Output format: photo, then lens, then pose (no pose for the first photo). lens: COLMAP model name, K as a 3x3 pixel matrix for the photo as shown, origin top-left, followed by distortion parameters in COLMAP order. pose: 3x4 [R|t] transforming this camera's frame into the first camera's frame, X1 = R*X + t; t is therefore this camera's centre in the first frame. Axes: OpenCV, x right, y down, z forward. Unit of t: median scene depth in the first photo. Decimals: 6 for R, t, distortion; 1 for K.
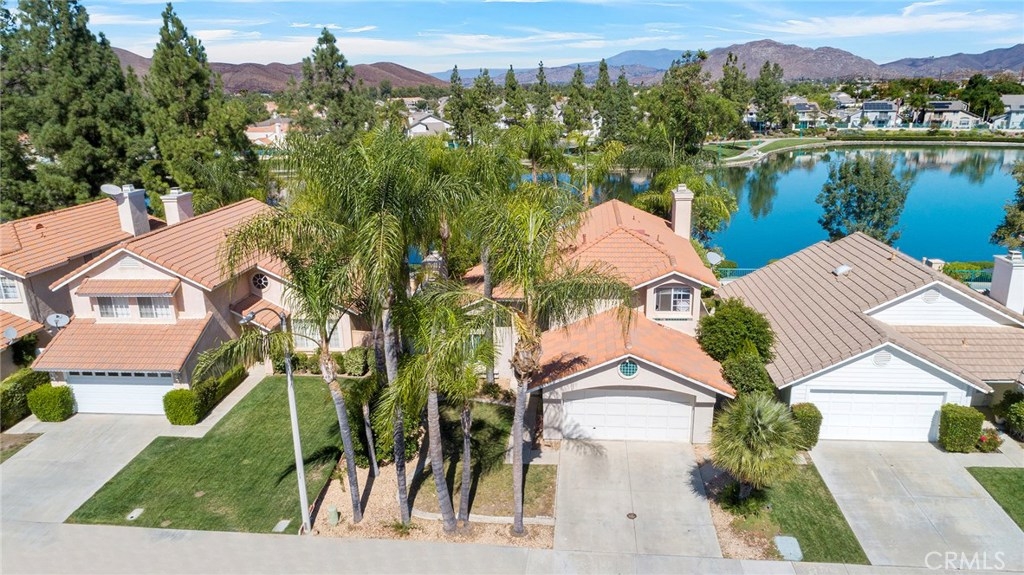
lens RADIAL K [[685.4, 0, 509.9], [0, 685.4, 294.1], [0, 0, 1]] dist [-0.012006, -0.001694]
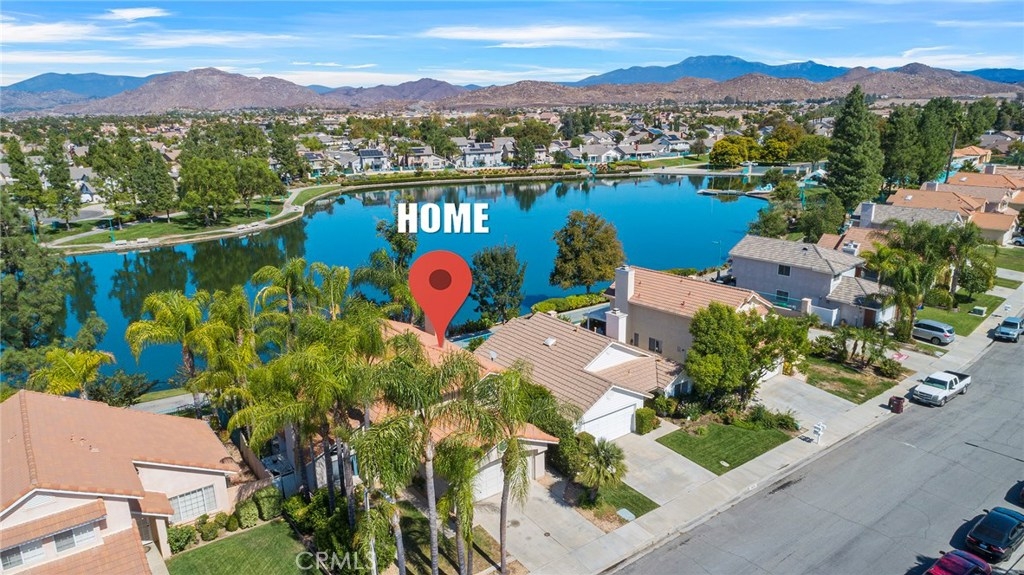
lens RADIAL K [[685.4, 0, 509.9], [0, 685.4, 294.1], [0, 0, 1]] dist [-0.012006, -0.001694]
pose [[0.741346, -0.174973, 0.647913, -0.551941], [0.199008, 0.979308, 0.036761, -0.204676], [-0.640938, 0.101687, 0.760827, -0.154864]]
